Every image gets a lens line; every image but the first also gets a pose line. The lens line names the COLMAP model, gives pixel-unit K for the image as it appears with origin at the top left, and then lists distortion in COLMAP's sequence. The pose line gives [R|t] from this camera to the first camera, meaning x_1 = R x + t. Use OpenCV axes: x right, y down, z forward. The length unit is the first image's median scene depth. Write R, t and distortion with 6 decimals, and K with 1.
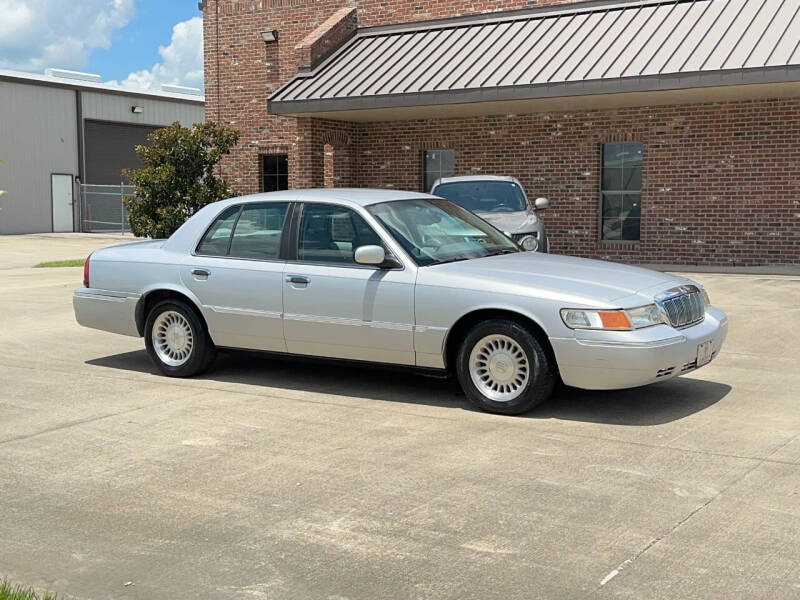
lens RADIAL K [[1099.8, 0, 403.3], [0, 1099.8, 305.9], [0, 0, 1]] dist [0.119601, 0.000000]
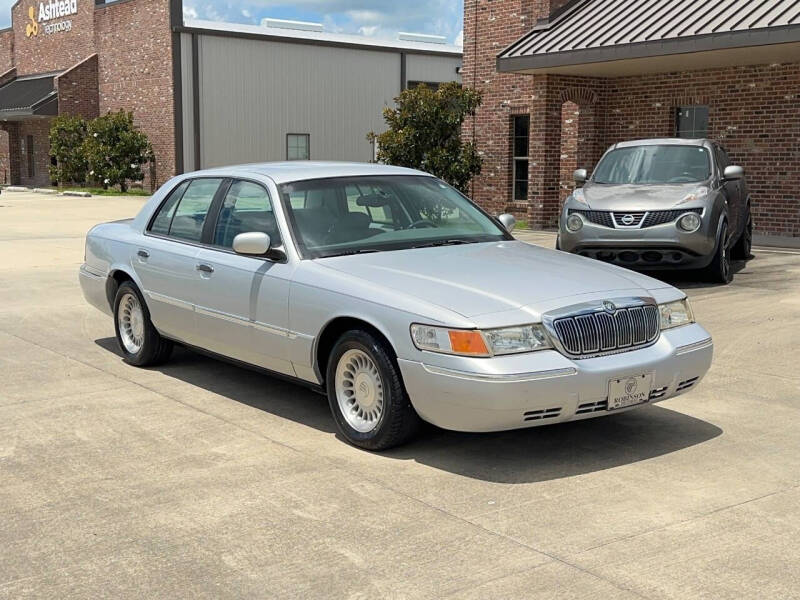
lens RADIAL K [[1099.8, 0, 396.9], [0, 1099.8, 308.6], [0, 0, 1]] dist [0.119601, 0.000000]
pose [[0.937495, 0.051312, -0.344196, 0.307131], [-0.037629, 0.998218, 0.046321, -0.033130], [0.345959, -0.030474, 0.937754, 0.205014]]
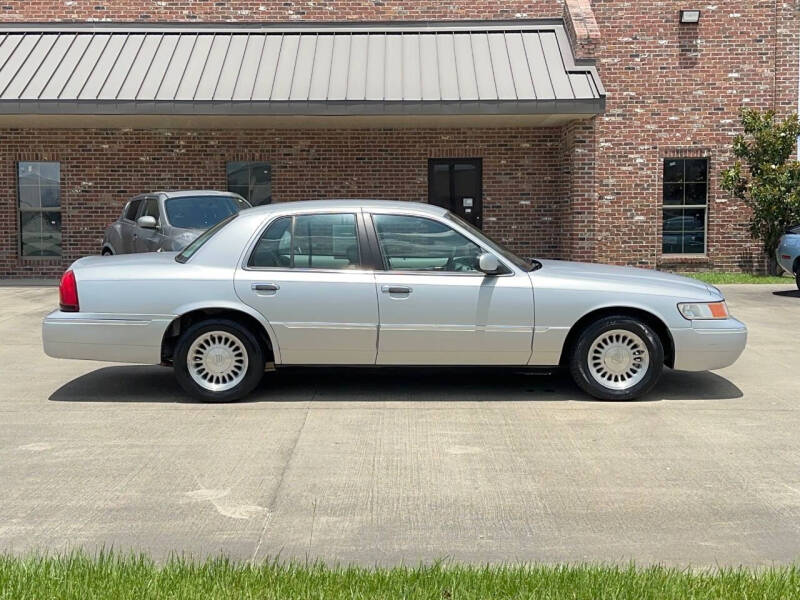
lens RADIAL K [[1099.8, 0, 396.3], [0, 1099.8, 297.3], [0, 0, 1]] dist [0.119601, 0.000000]
pose [[0.837257, -0.039024, 0.545415, -0.566038], [0.053753, 0.998493, -0.011074, -0.005213], [-0.544161, 0.038590, 0.838093, 0.142468]]
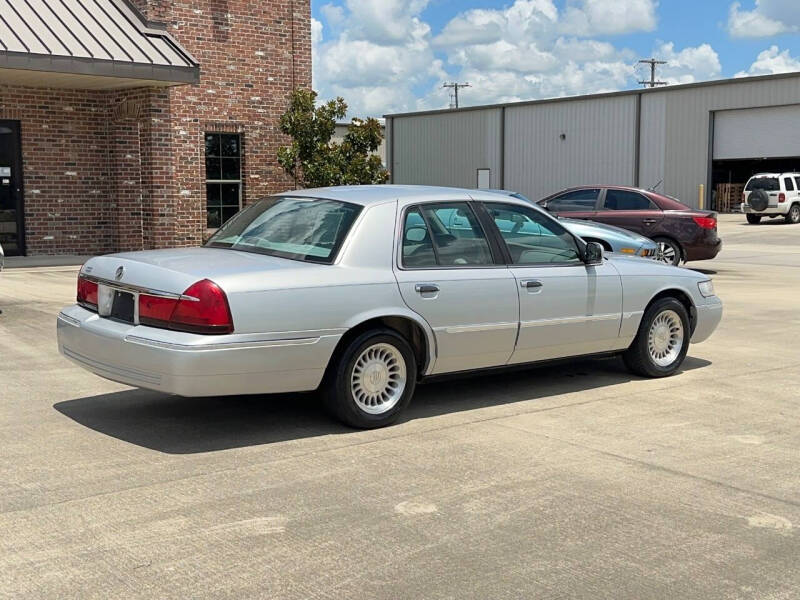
lens RADIAL K [[1099.8, 0, 396.1], [0, 1099.8, 305.5], [0, 0, 1]] dist [0.119601, 0.000000]
pose [[0.283447, -0.100046, 0.953755, -0.910243], [0.085805, 0.993200, 0.078684, -0.079056], [-0.955142, 0.059535, 0.290104, 0.738571]]
